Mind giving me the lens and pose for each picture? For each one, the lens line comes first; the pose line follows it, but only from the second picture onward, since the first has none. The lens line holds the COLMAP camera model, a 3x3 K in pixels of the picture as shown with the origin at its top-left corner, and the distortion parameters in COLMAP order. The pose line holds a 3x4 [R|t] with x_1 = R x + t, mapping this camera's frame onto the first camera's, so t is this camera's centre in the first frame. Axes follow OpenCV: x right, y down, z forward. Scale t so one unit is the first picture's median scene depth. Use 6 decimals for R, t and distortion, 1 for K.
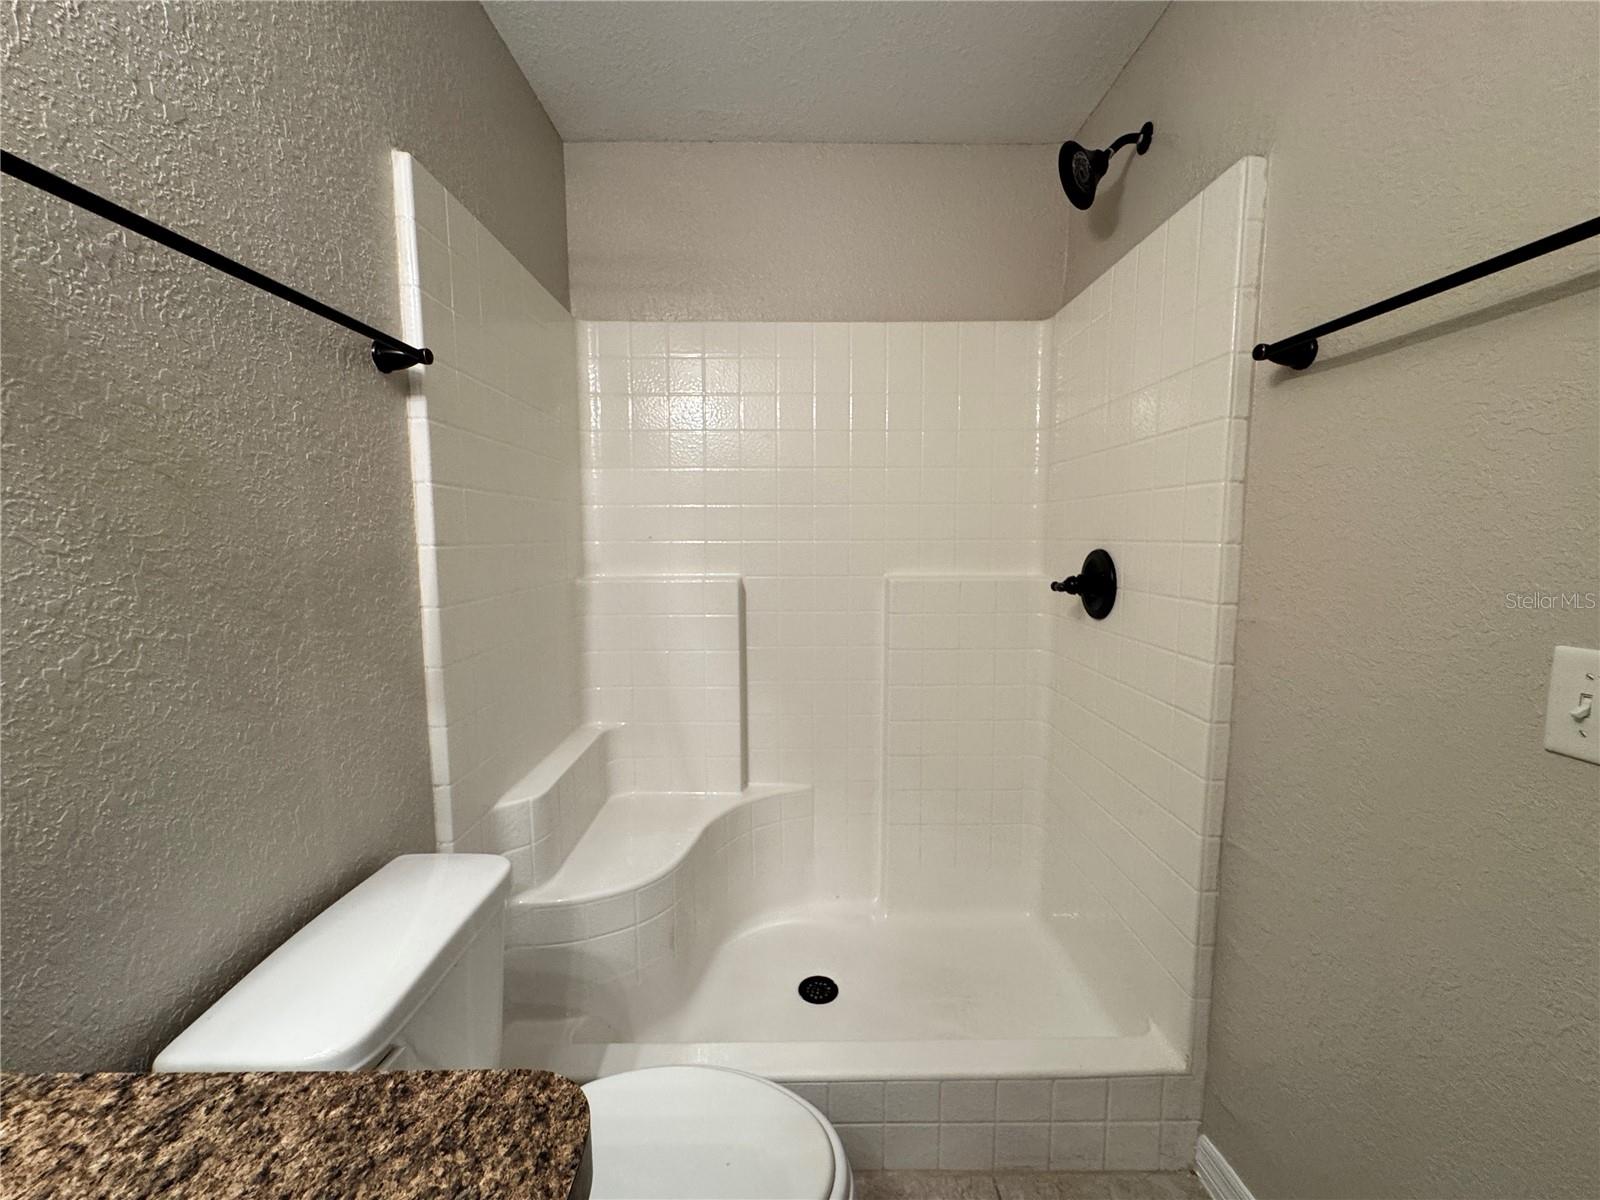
lens RADIAL K [[641.9, 0, 818.0], [0, 641.9, 595.7], [0, 0, 1]] dist [-0.004027, 0.000748]
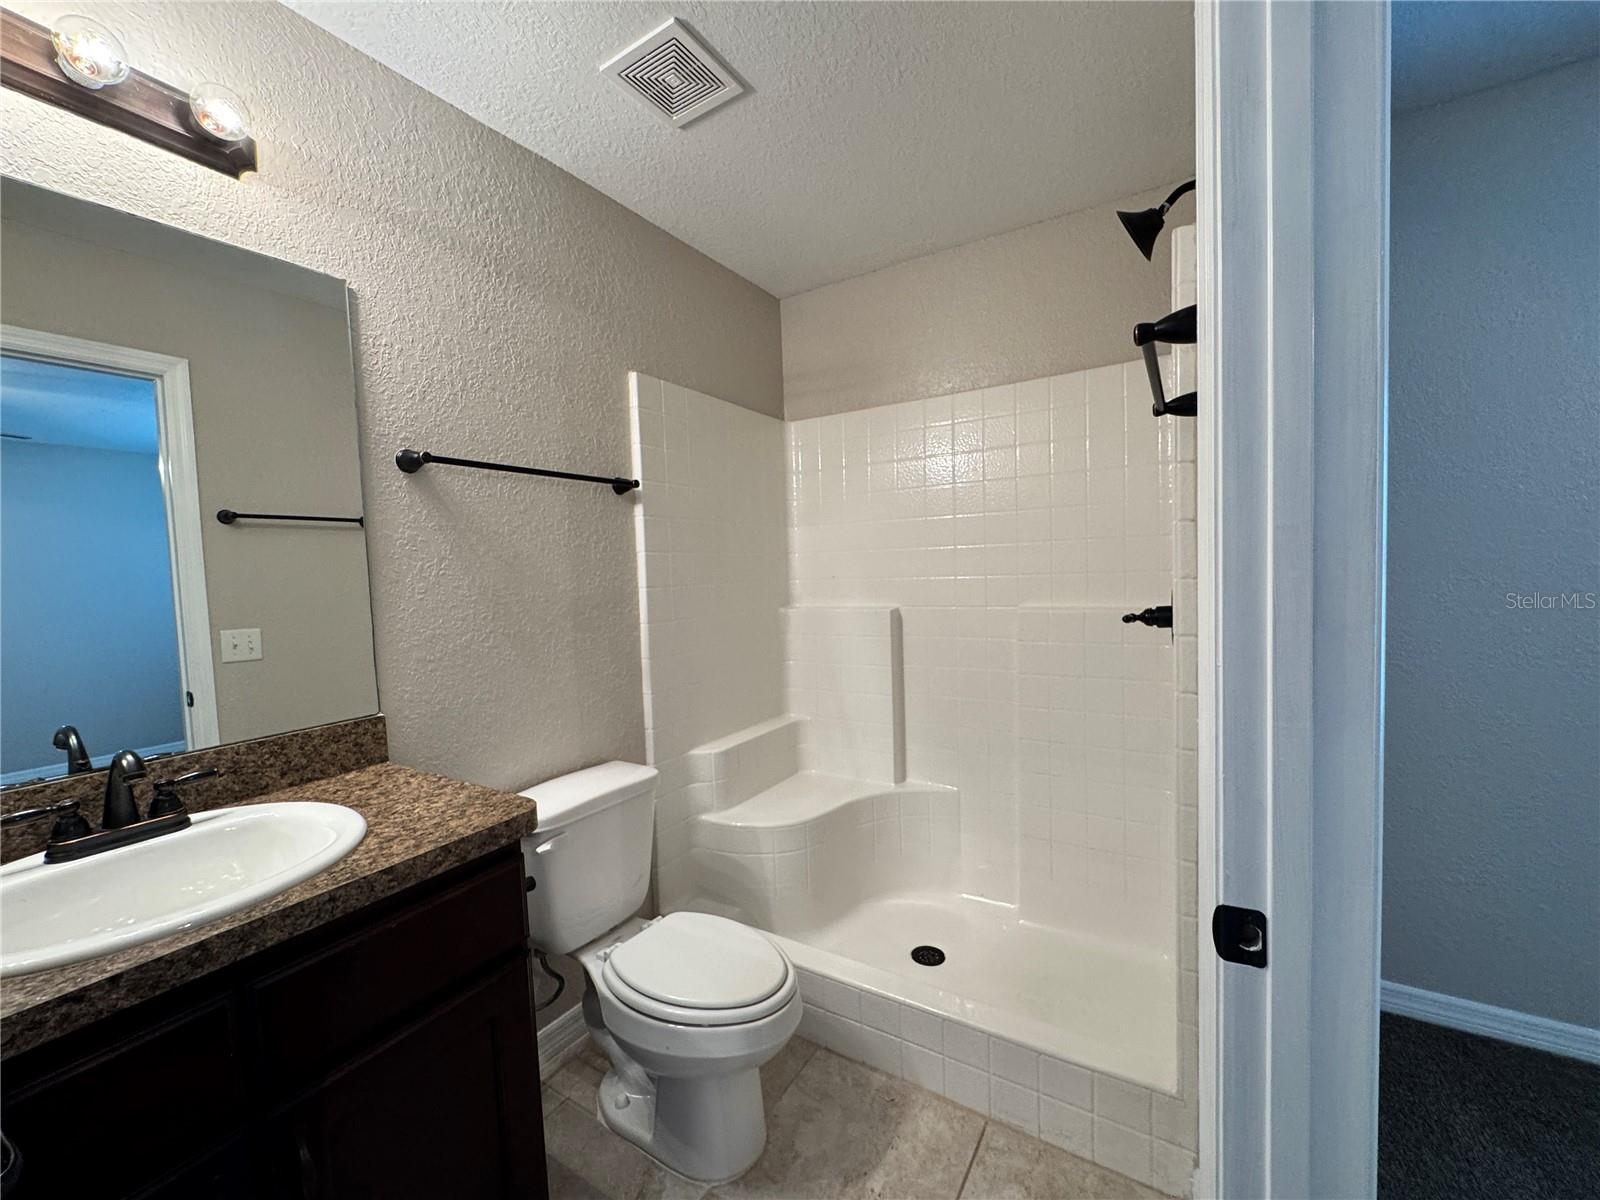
lens RADIAL K [[641.9, 0, 812.2], [0, 641.9, 594.1], [0, 0, 1]] dist [-0.004027, 0.000748]
pose [[0.848740, -0.004063, -0.528795, 0.694033], [-0.021184, 0.998907, -0.041677, 0.001328], [0.528386, 0.046574, 0.847726, -0.229917]]
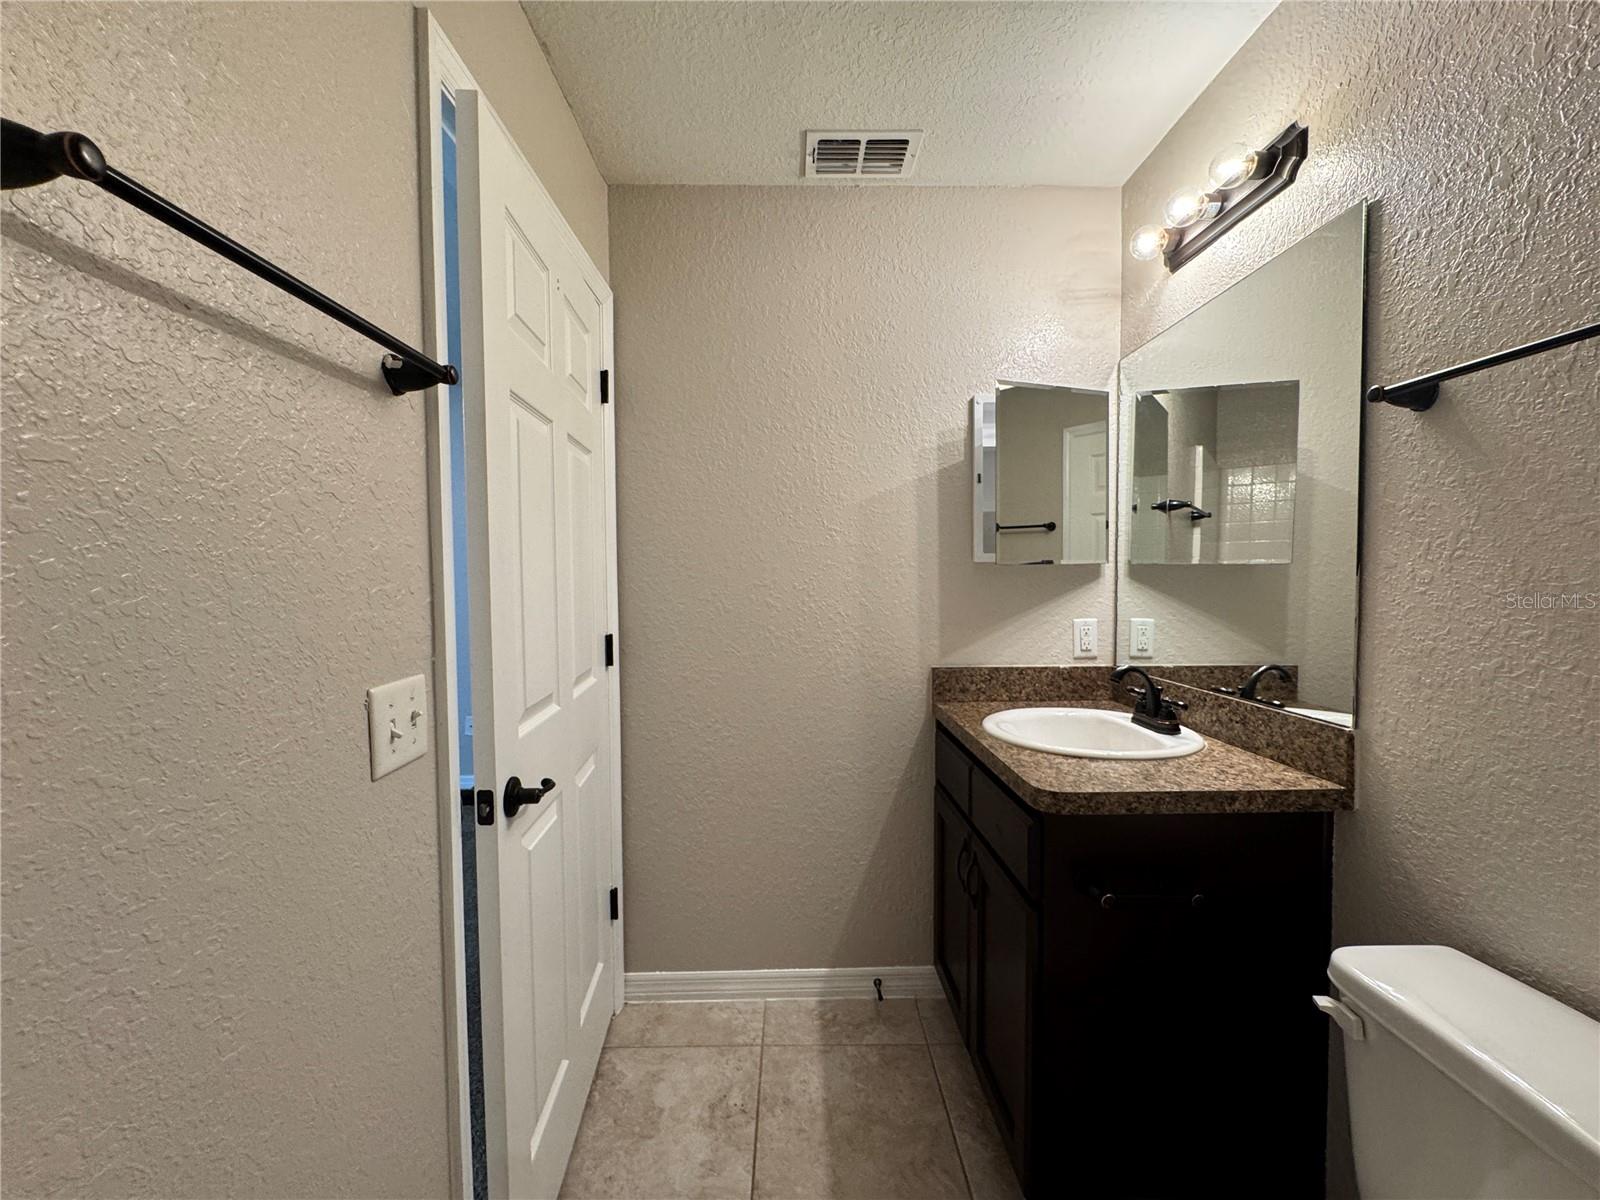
lens RADIAL K [[641.9, 0, 803.2], [0, 641.9, 604.0], [0, 0, 1]] dist [-0.004027, 0.000748]
pose [[-0.999956, 0.009327, -0.000899, 0.222761], [0.009096, 0.989237, 0.146037, -0.141746], [0.002252, 0.146022, -0.989279, 1.262651]]
